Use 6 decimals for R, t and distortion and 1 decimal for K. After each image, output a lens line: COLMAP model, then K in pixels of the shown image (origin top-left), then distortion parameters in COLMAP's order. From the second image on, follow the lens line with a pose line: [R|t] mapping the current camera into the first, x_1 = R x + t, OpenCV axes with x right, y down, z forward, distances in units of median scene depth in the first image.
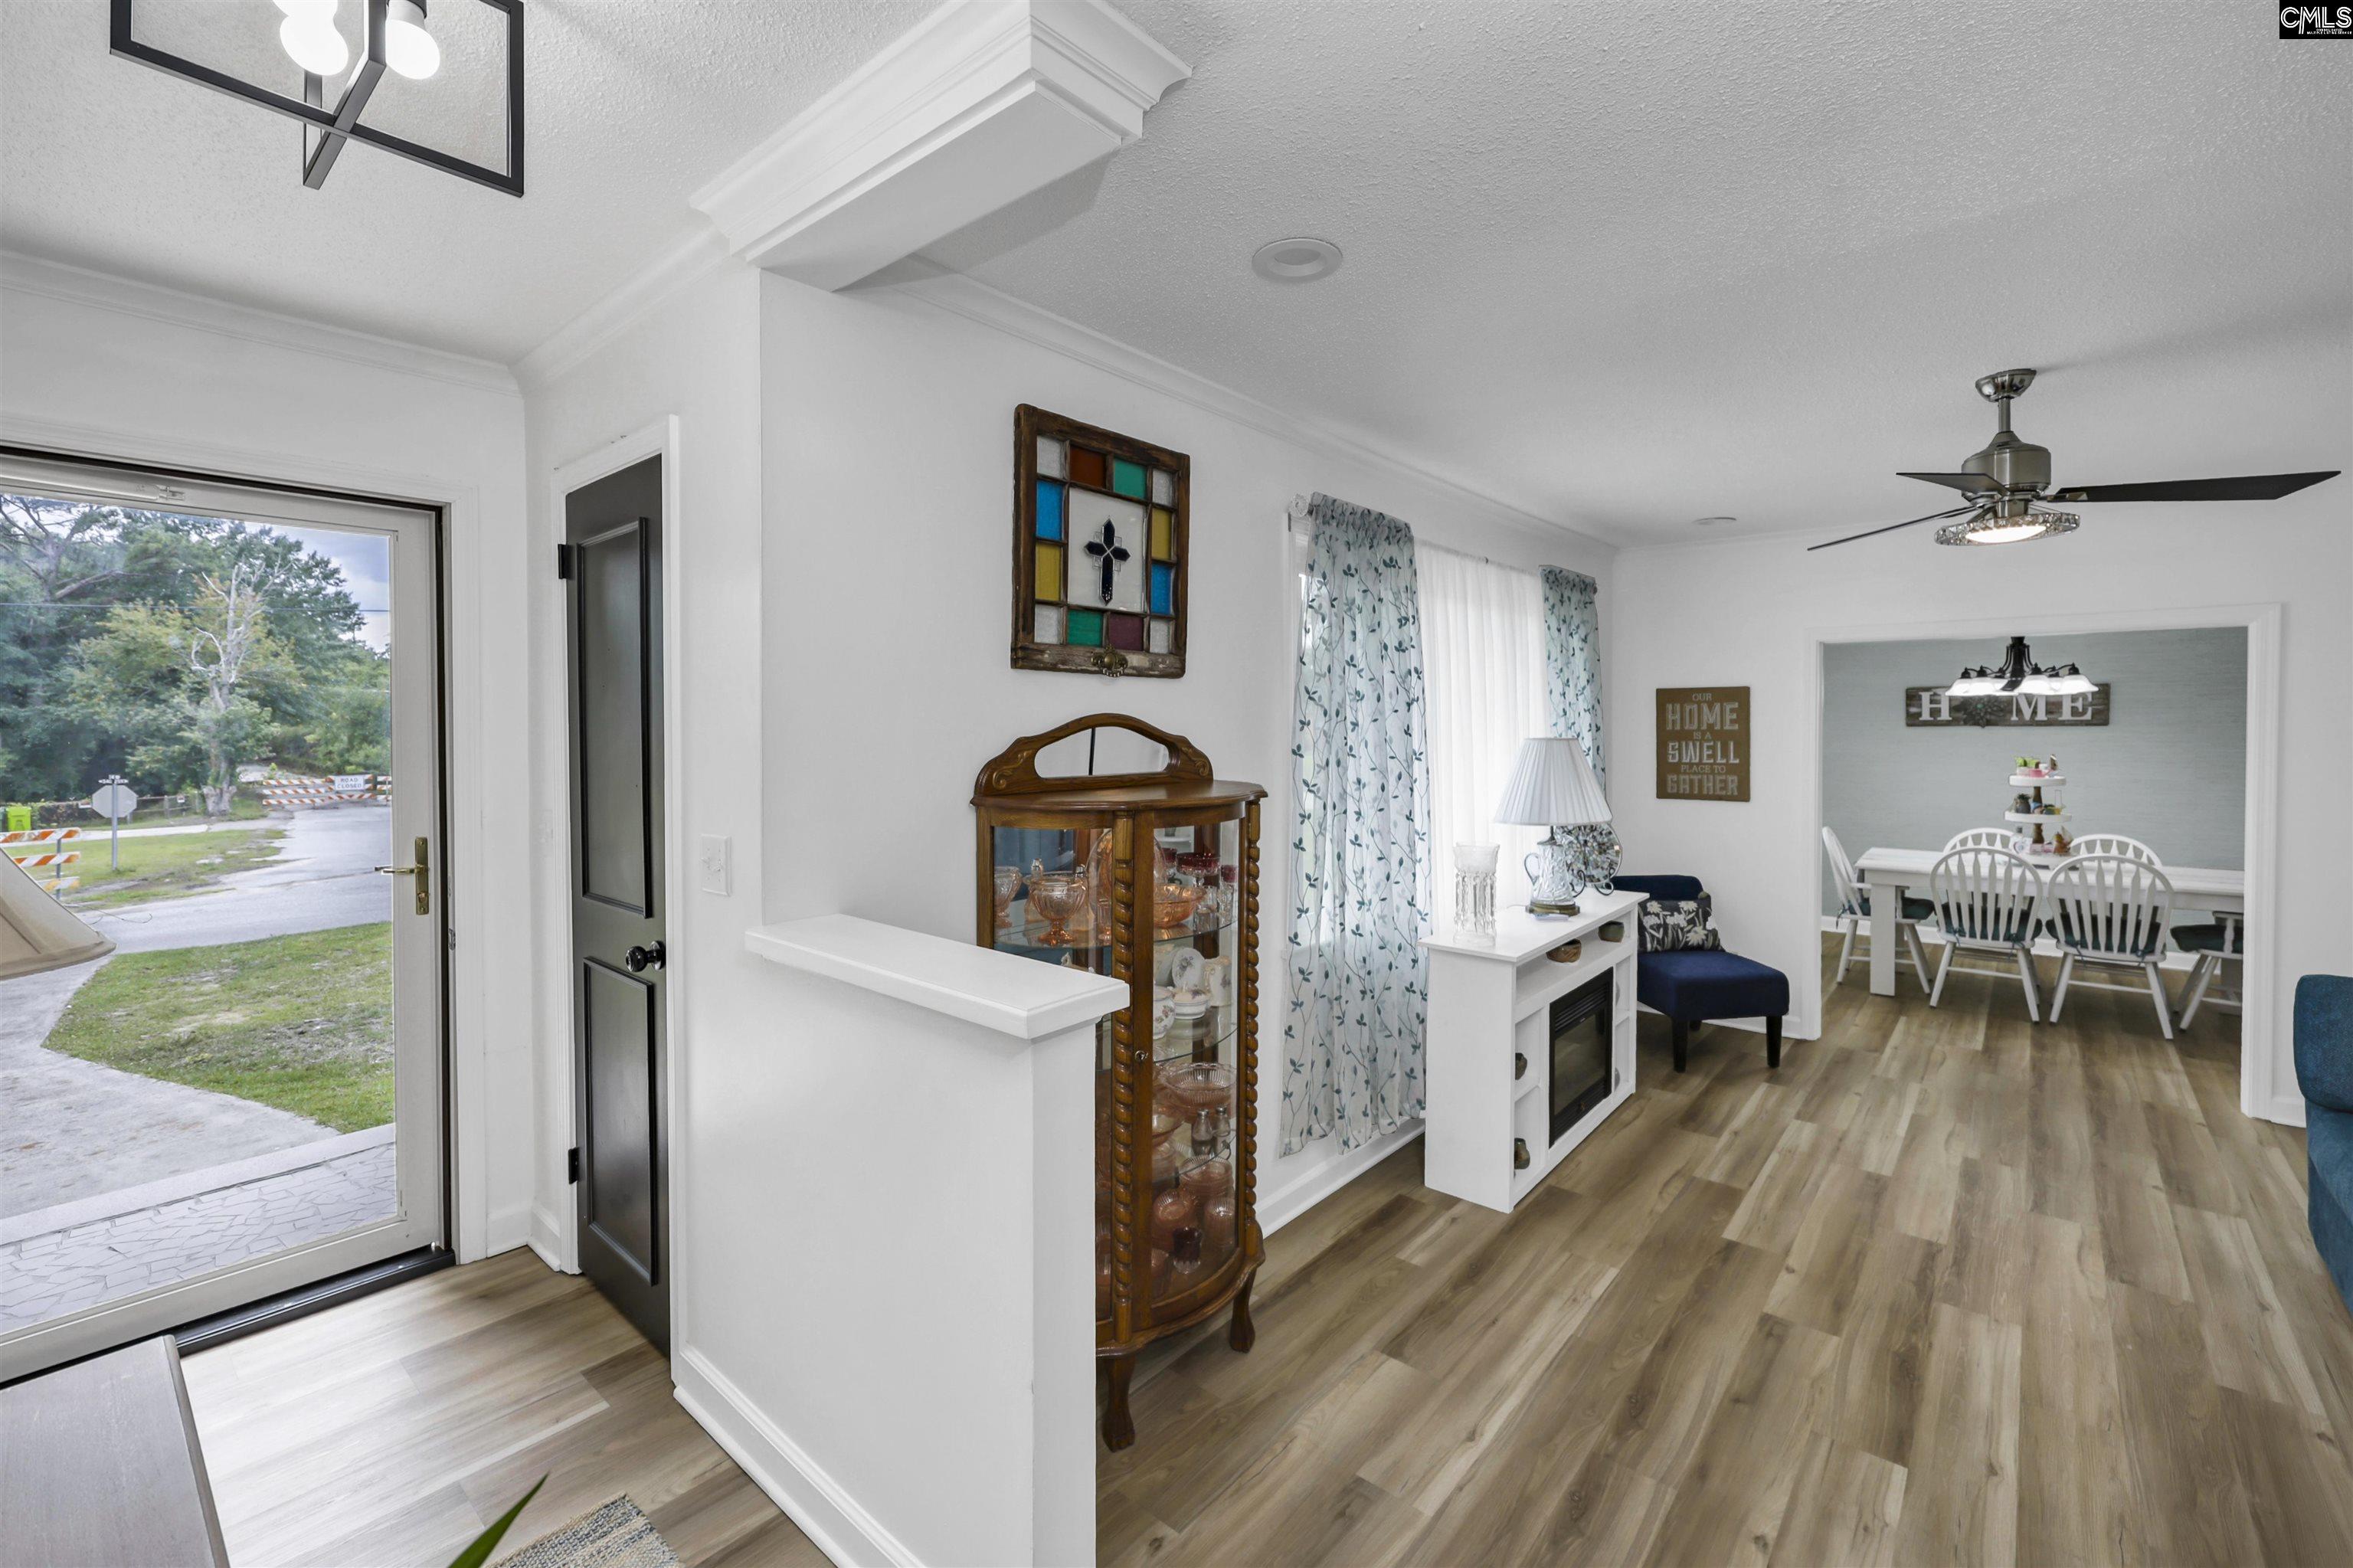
lens RADIAL K [[1012.2, 0, 1143.4], [0, 1012.2, 735.2], [0, 0, 1]] dist [-0.000197, 0.000844]
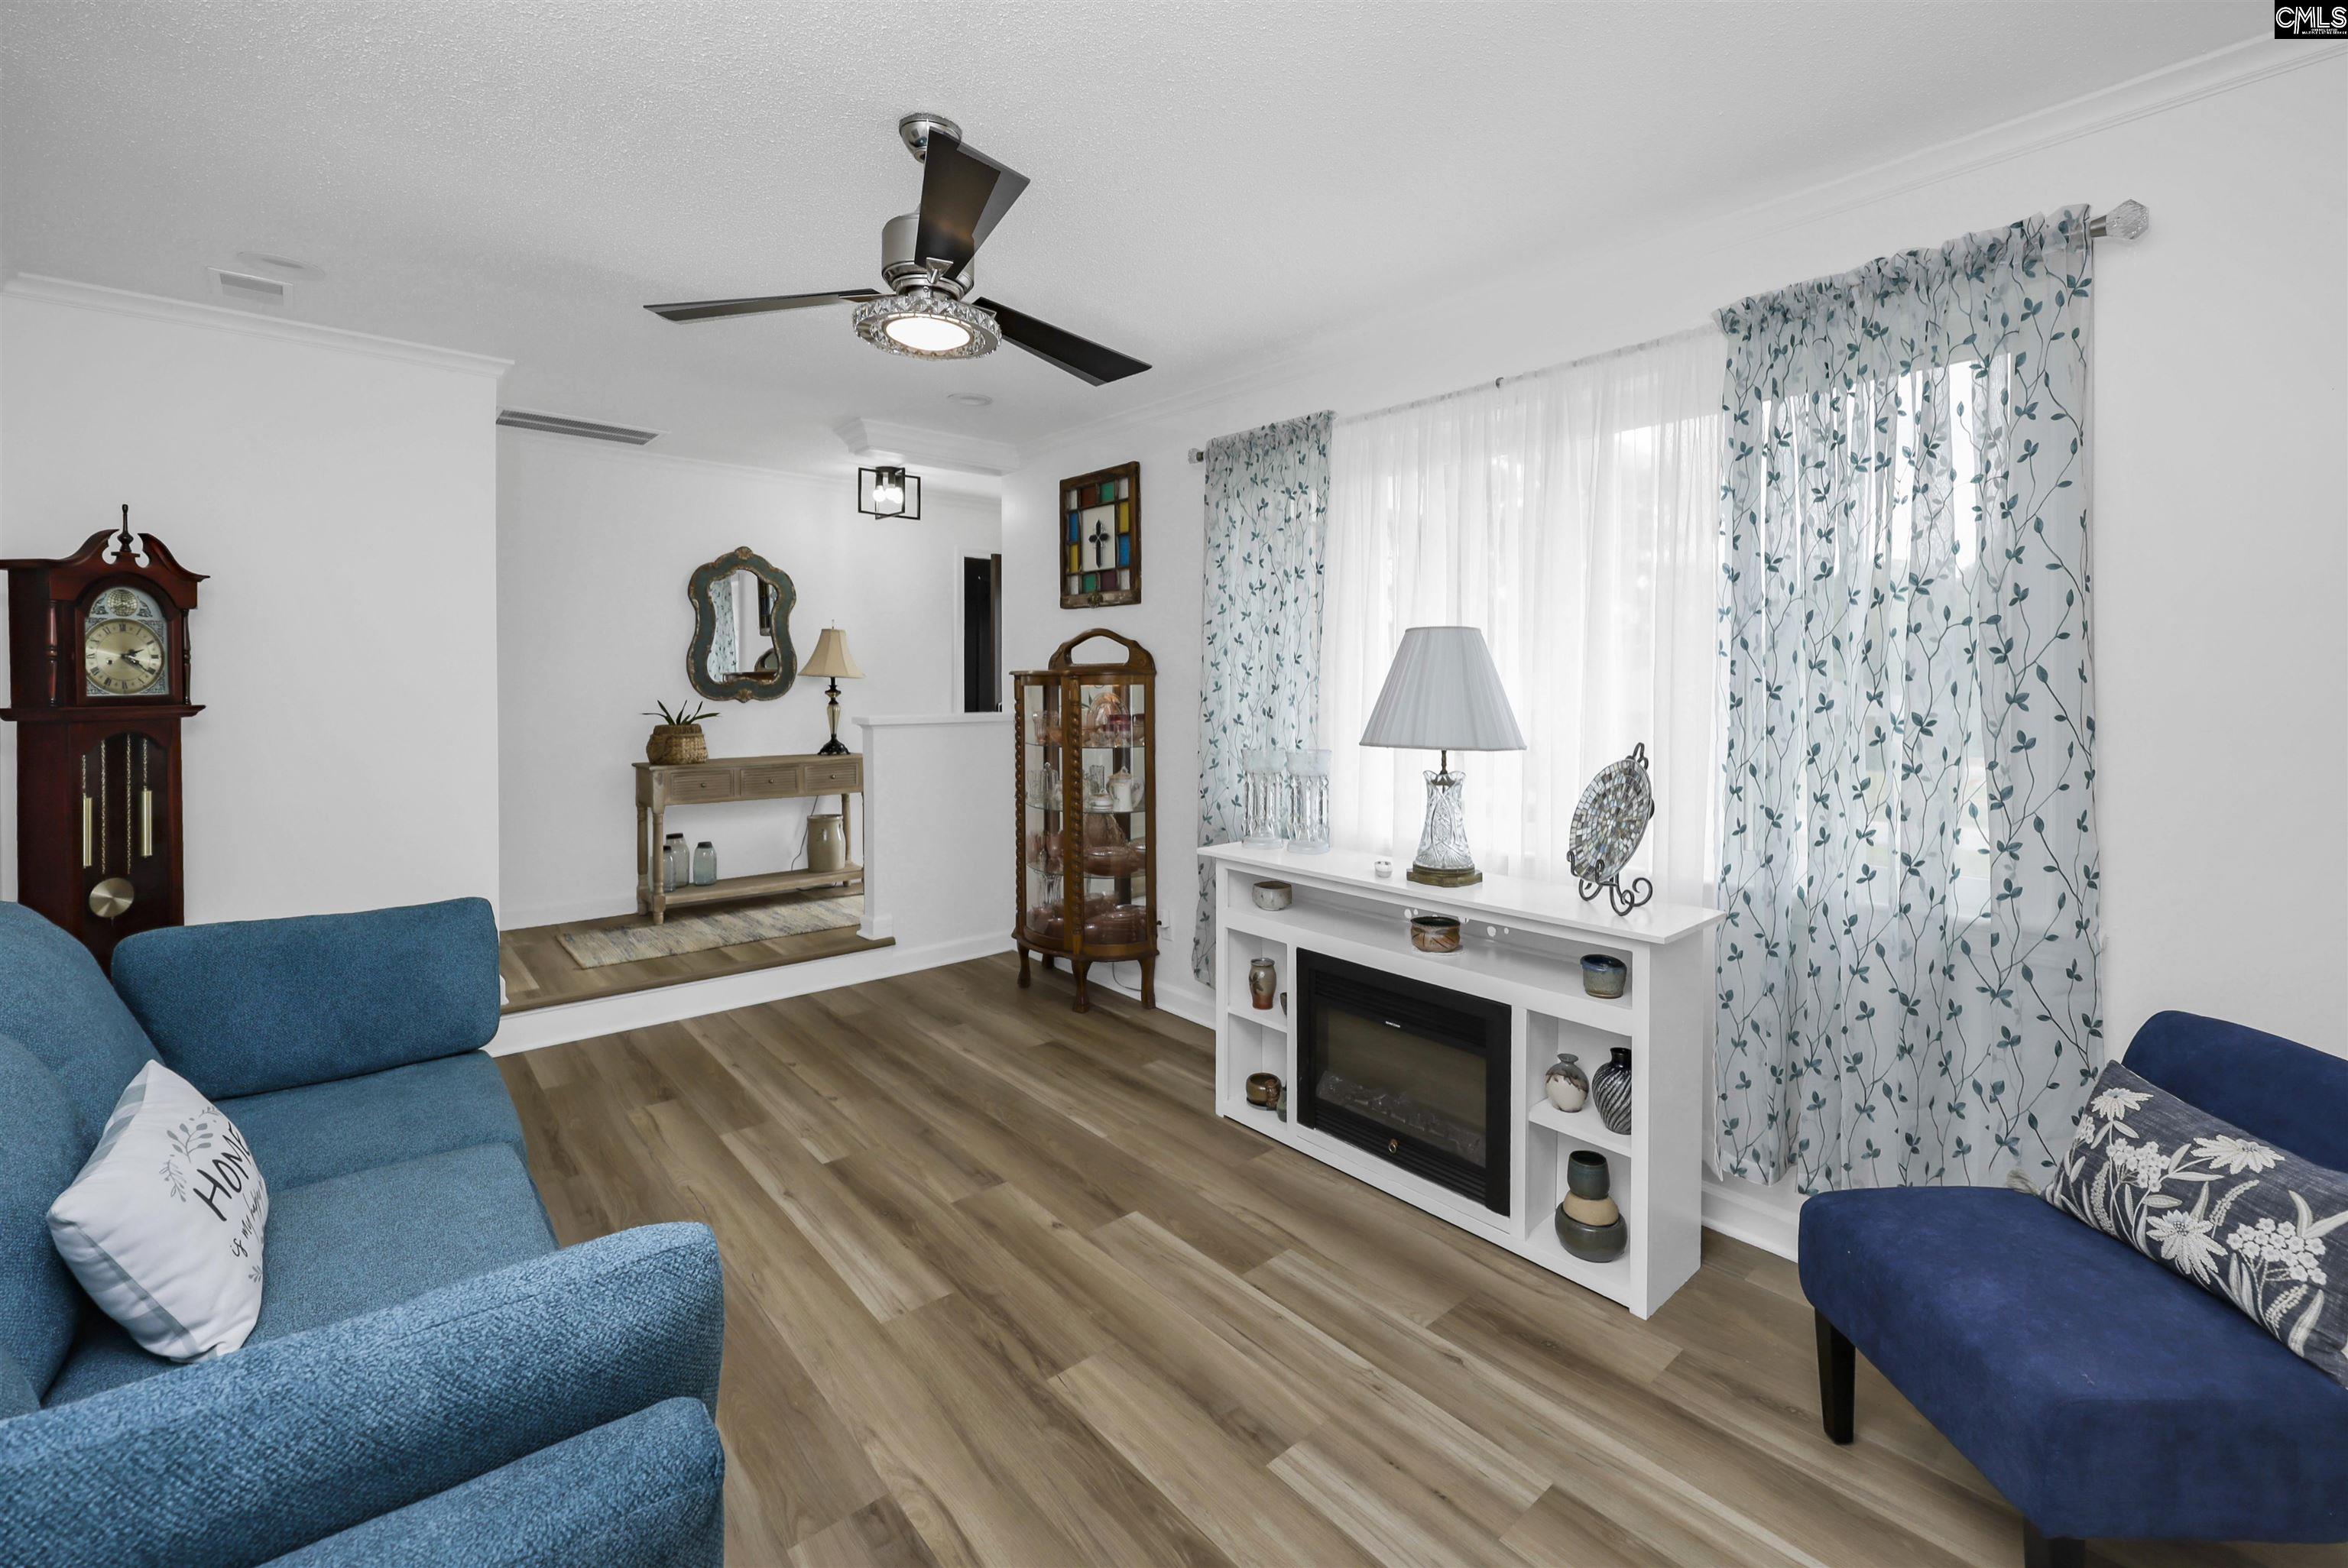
lens RADIAL K [[1009.9, 0, 1194.3], [0, 1009.9, 695.9], [0, 0, 1]] dist [-0.000197, 0.000844]
pose [[-0.139519, 0.018574, -0.990045, 1.259305], [-0.015134, 0.999667, 0.020887, 0.041968], [0.990104, 0.017897, -0.139191, 1.047027]]
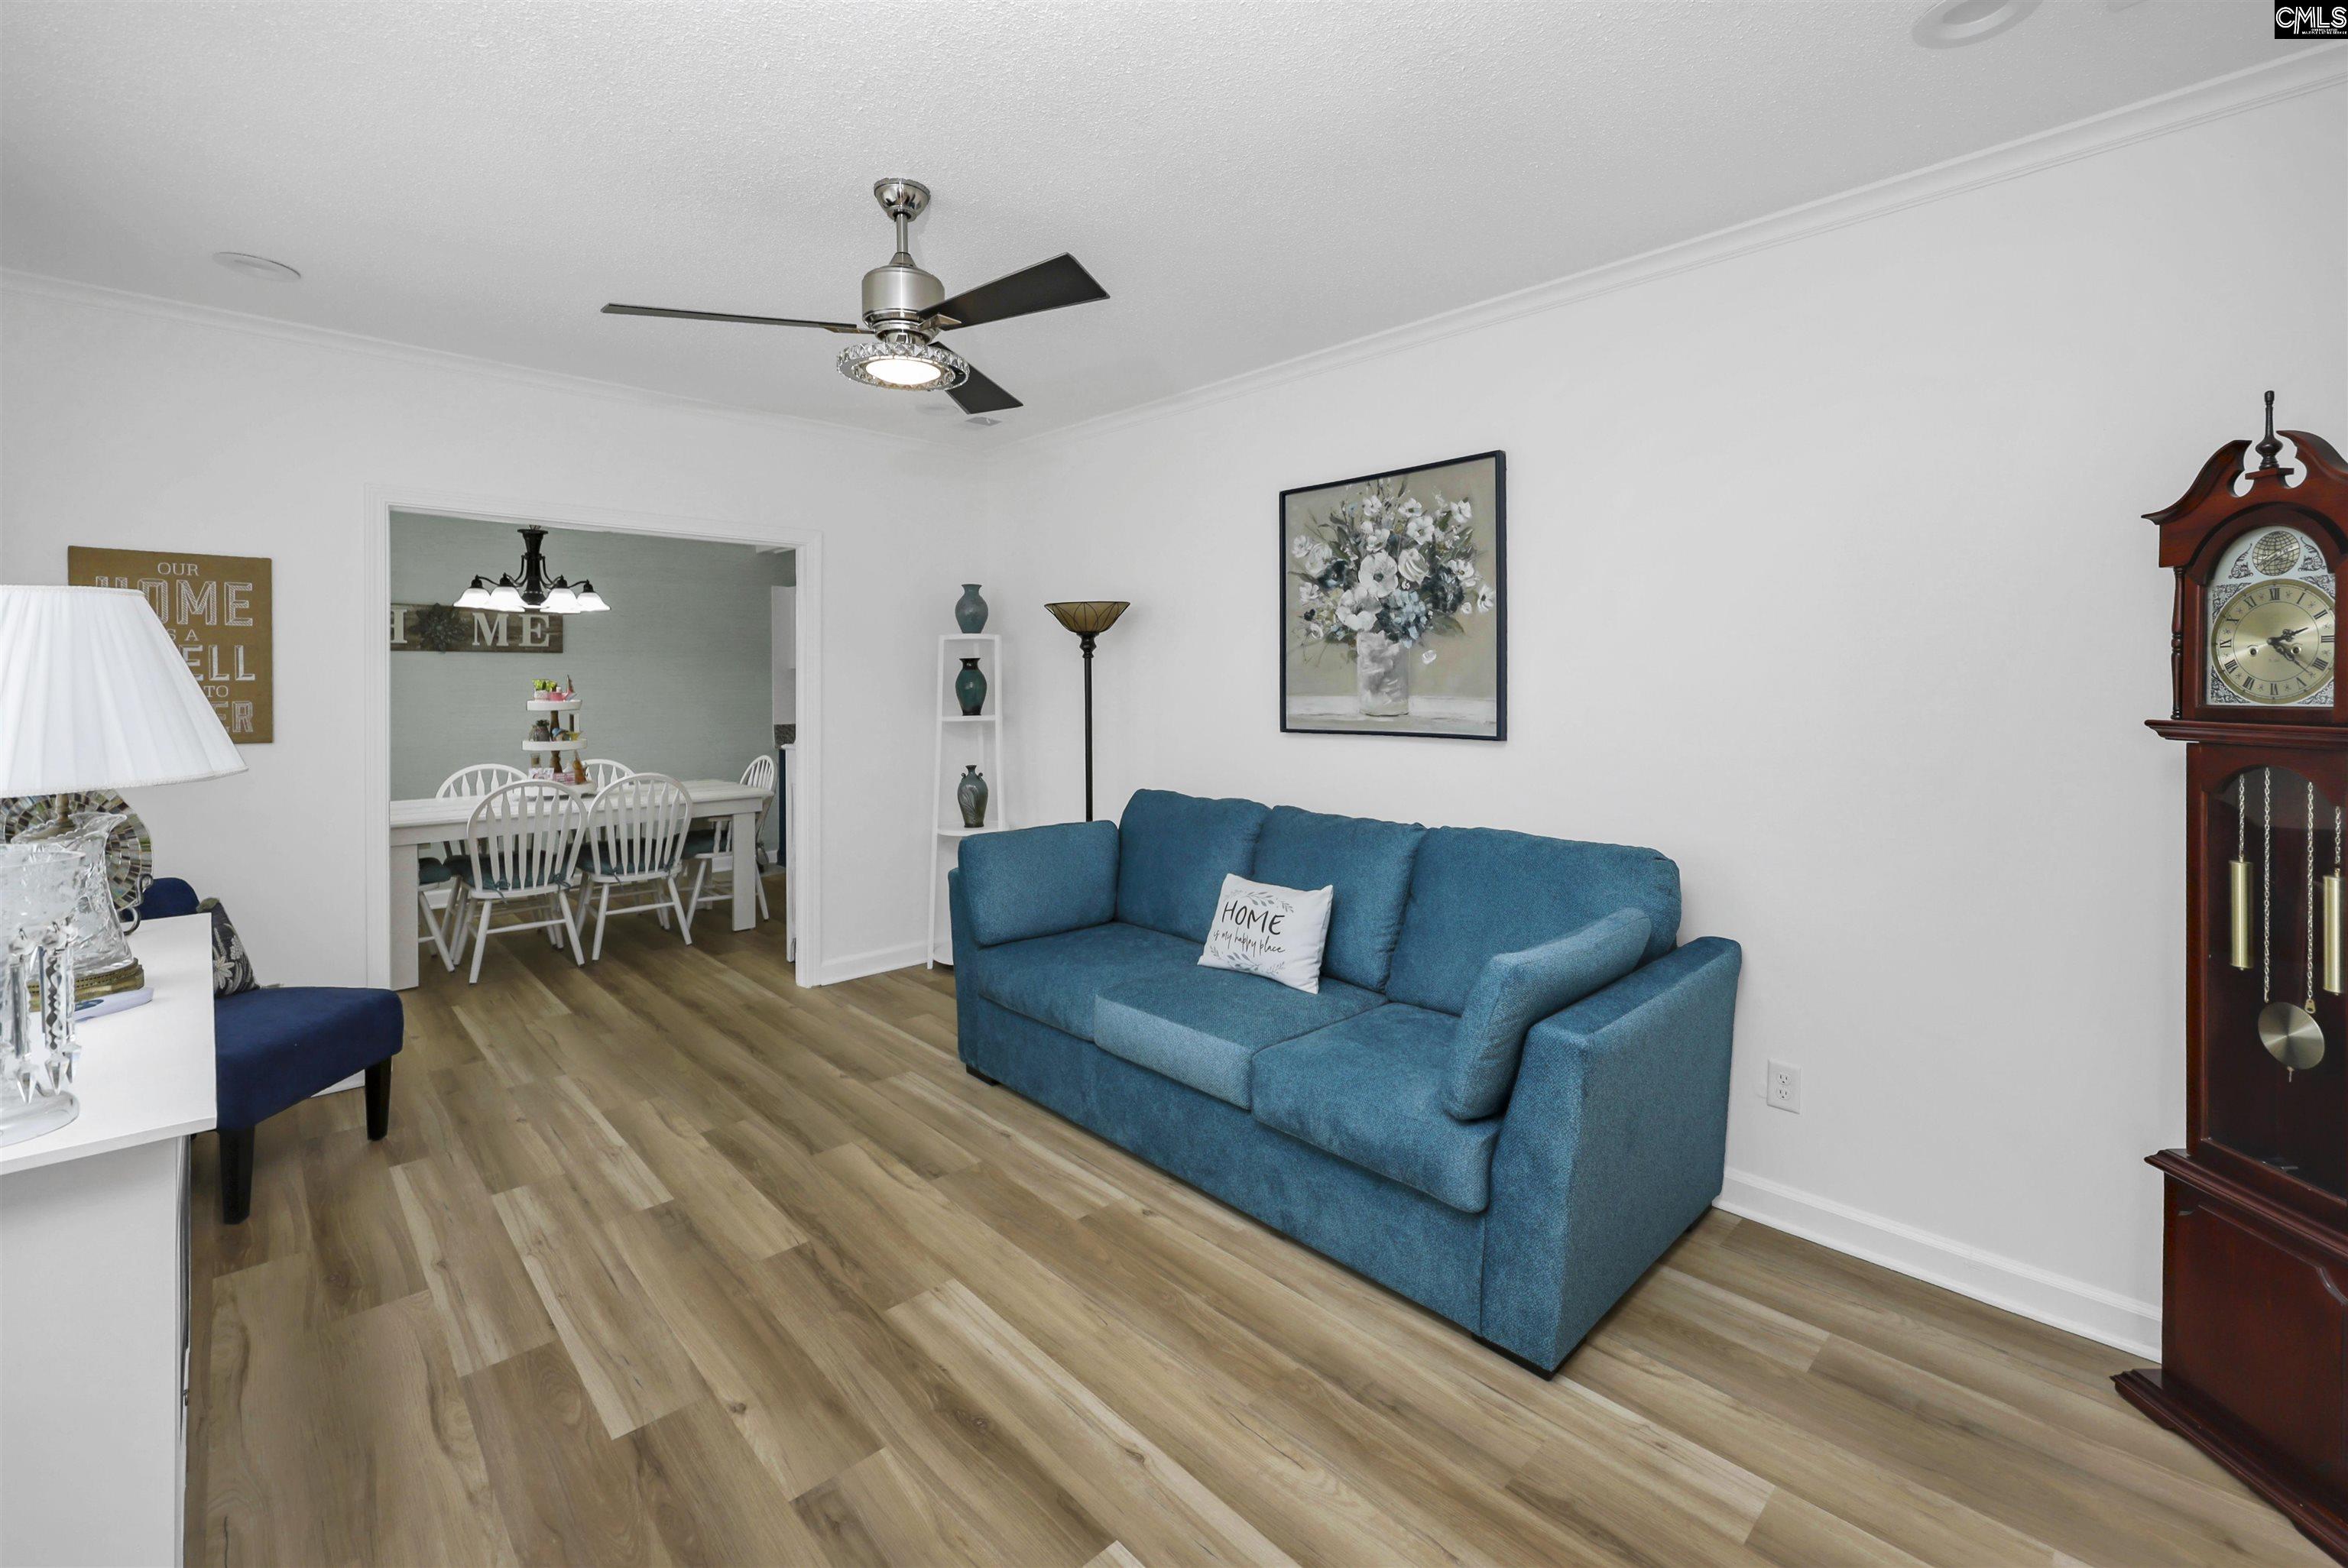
lens RADIAL K [[1009.9, 0, 1227.1], [0, 1009.9, 690.0], [0, 0, 1]] dist [-0.000197, 0.000844]
pose [[0.061488, -0.006314, 0.998088, 0.008707], [0.012387, 0.999908, 0.005563, 0.055102], [-0.998031, 0.012022, 0.061561, 0.544036]]
